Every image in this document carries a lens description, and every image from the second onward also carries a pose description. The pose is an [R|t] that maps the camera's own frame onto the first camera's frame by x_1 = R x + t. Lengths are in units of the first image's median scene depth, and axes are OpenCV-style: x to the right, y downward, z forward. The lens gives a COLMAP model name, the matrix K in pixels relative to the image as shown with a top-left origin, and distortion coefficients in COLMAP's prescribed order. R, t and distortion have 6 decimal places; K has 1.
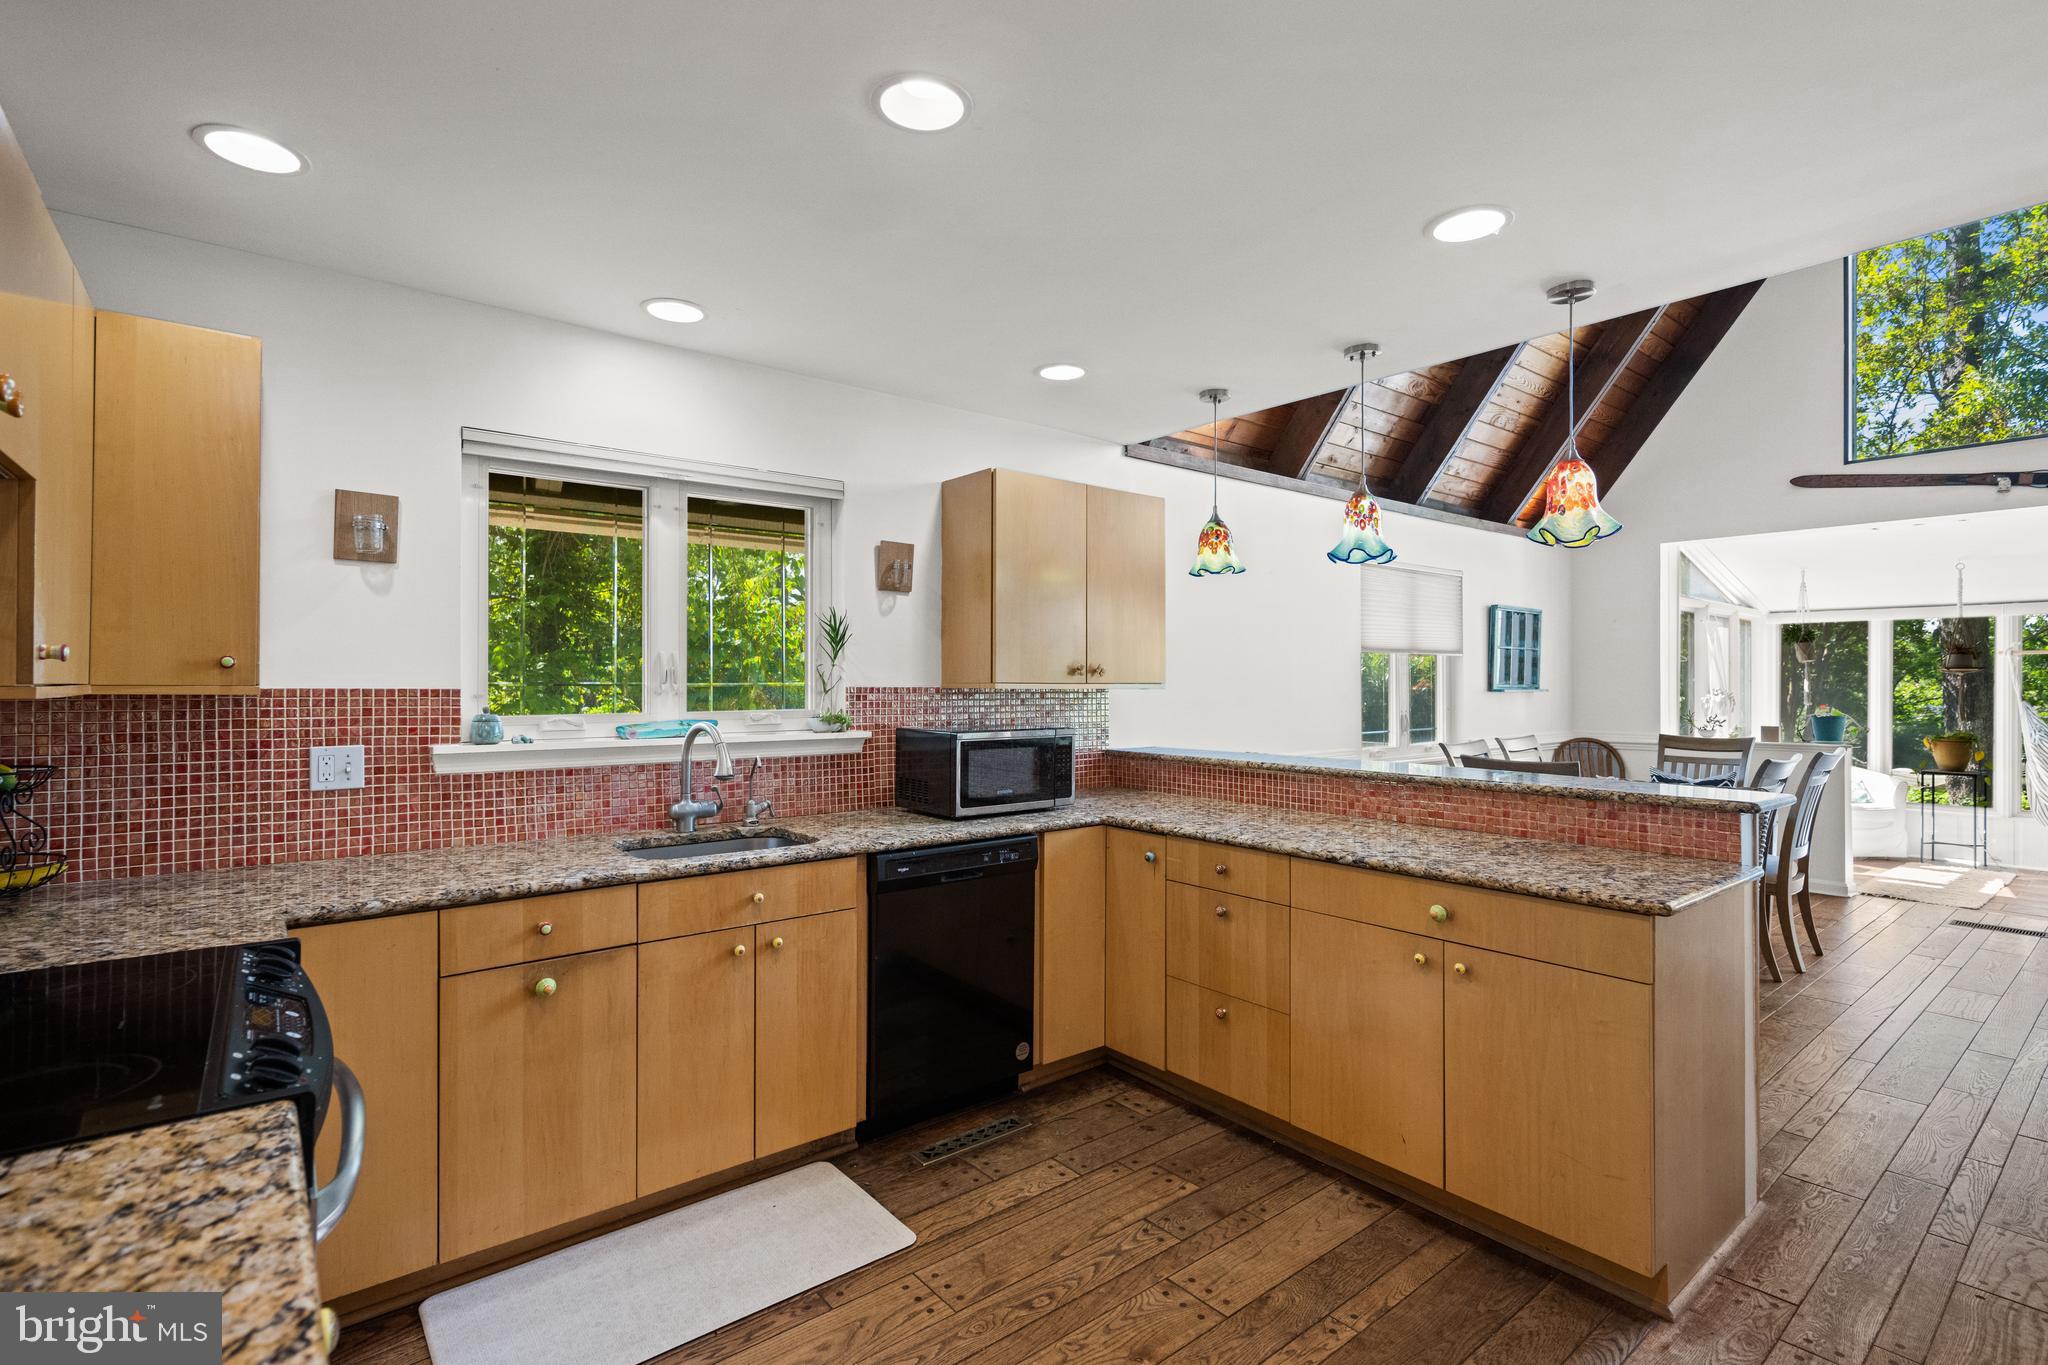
lens RADIAL K [[960.2, 0, 1024.0], [0, 960.2, 682.5], [0, 0, 1]] dist [-0.001340, -0.000044]
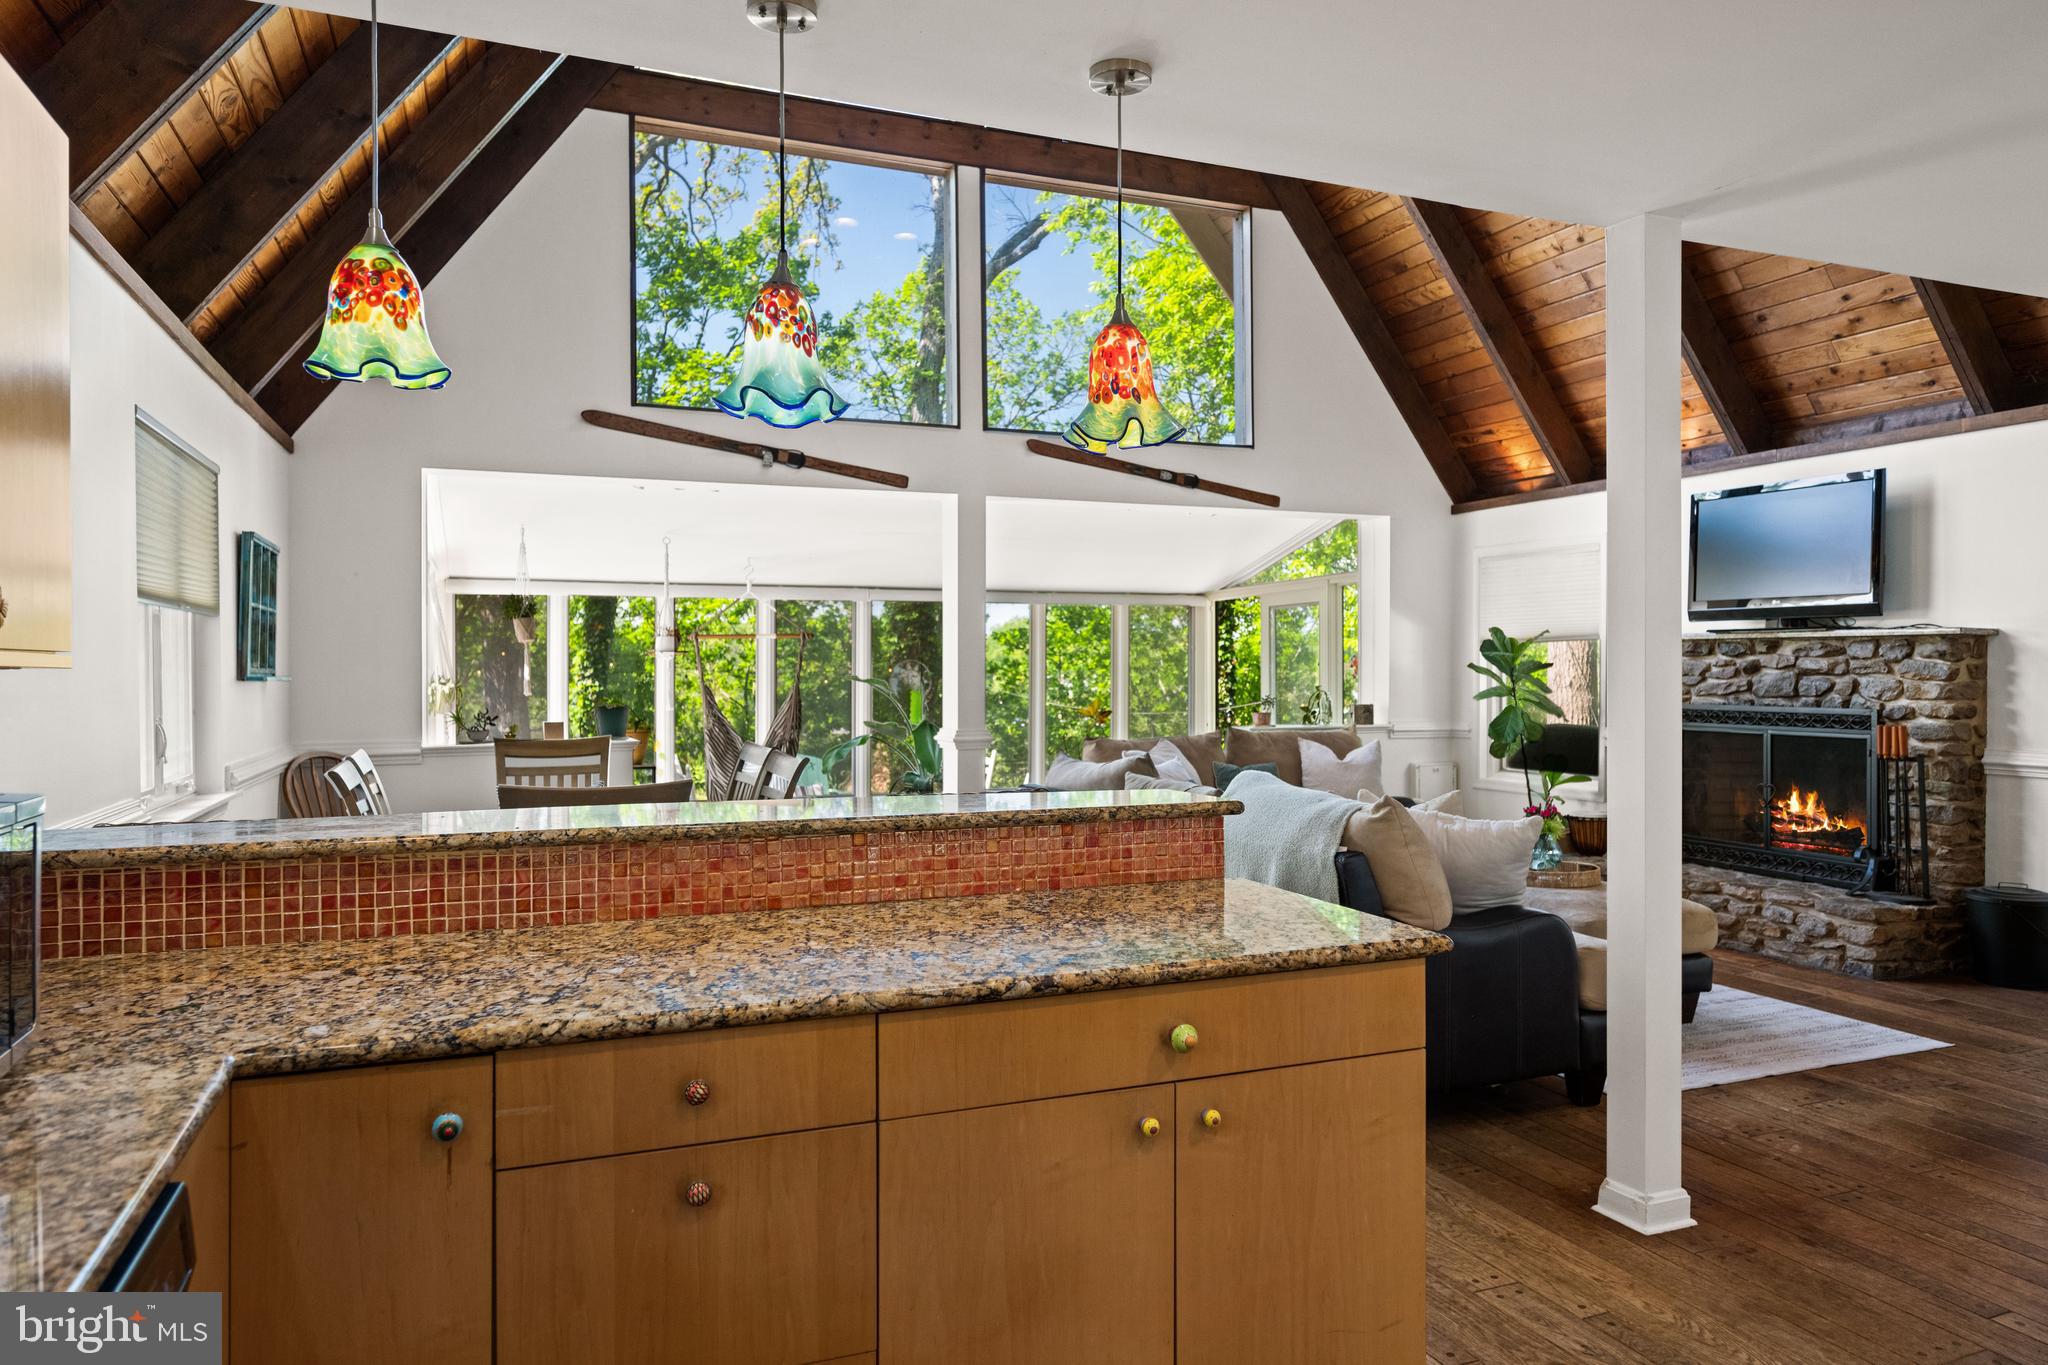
lens RADIAL K [[1313.0, 0, 1024.0], [0, 1313.0, 682.5], [0, 0, 1]] dist [0.002952, -0.002404]
pose [[0.291277, -0.008713, 0.956599, -0.255974], [0.002389, 0.999962, 0.008381, 0.009987], [-0.956636, -0.000156, 0.291287, 0.596863]]
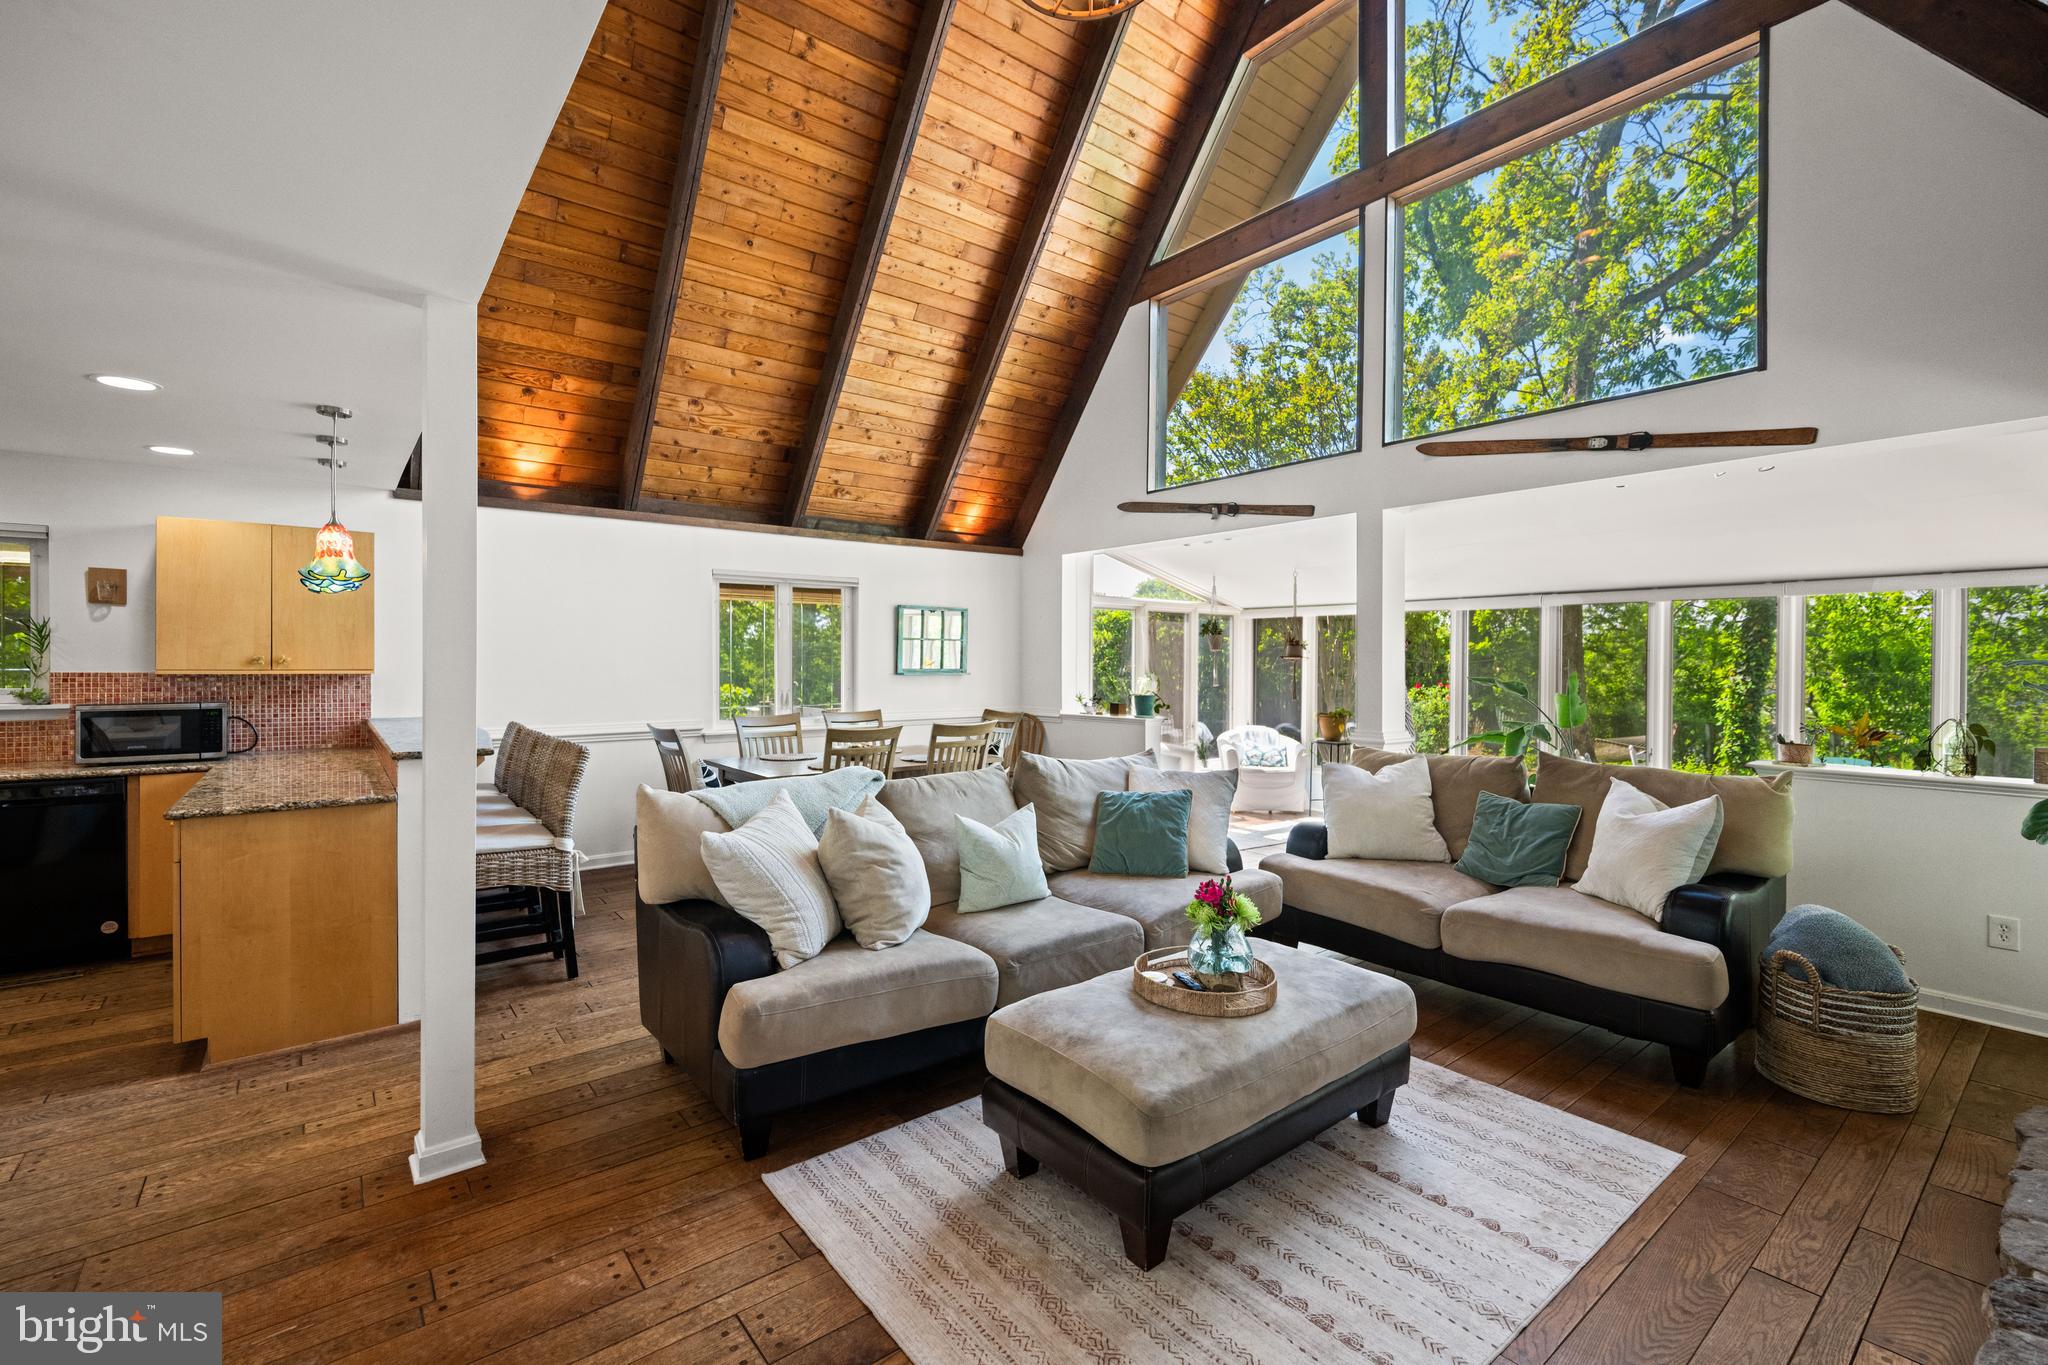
lens RADIAL K [[887.7, 0, 1018.9], [0, 887.7, 659.0], [0, 0, 1]] dist [0.000363, 0.000193]
pose [[0.999911, 0.003039, -0.012969, 1.246264], [-0.003062, 0.999994, -0.001710, -0.017500], [0.012964, 0.001750, 0.999914, -0.283667]]
